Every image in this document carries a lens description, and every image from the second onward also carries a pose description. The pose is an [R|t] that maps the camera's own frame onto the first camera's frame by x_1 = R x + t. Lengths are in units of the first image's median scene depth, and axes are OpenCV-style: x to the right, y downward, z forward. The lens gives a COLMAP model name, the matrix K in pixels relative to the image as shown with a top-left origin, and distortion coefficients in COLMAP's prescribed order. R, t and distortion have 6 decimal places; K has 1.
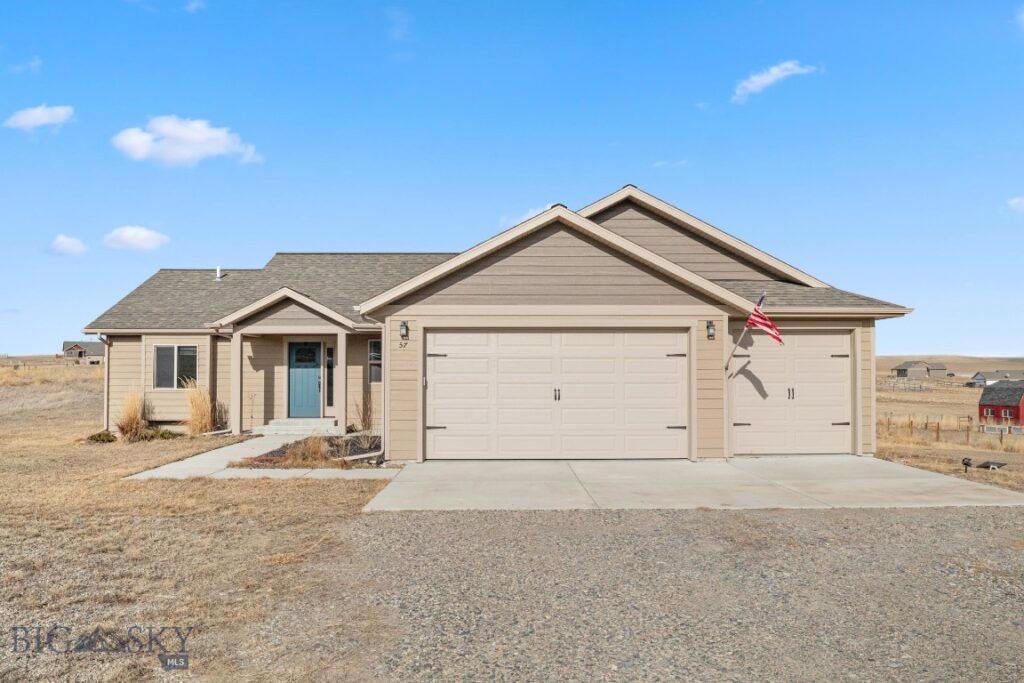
lens RADIAL K [[713.4, 0, 512.0], [0, 713.4, 341.5], [0, 0, 1]] dist [0.000160, -0.000224]
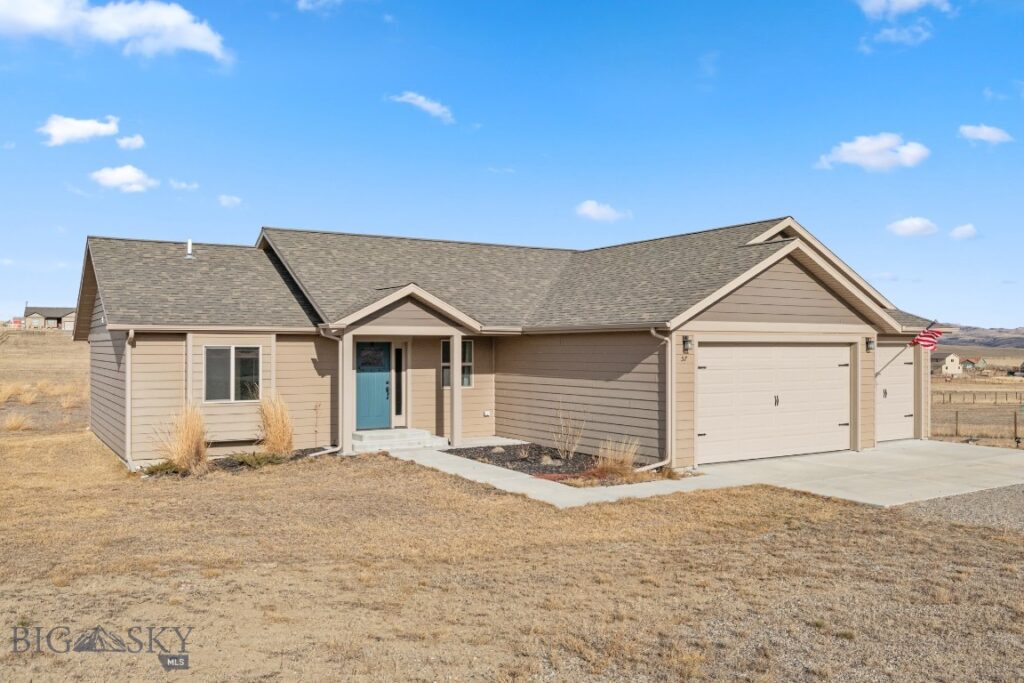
lens RADIAL K [[837.2, 0, 512.0], [0, 837.2, 341.5], [0, 0, 1]] dist [0.002995, 0.000939]
pose [[0.857008, 0.004551, 0.515284, -0.684696], [-0.022994, 0.999303, 0.029418, -0.034355], [-0.514791, -0.037060, 0.856515, 0.044314]]
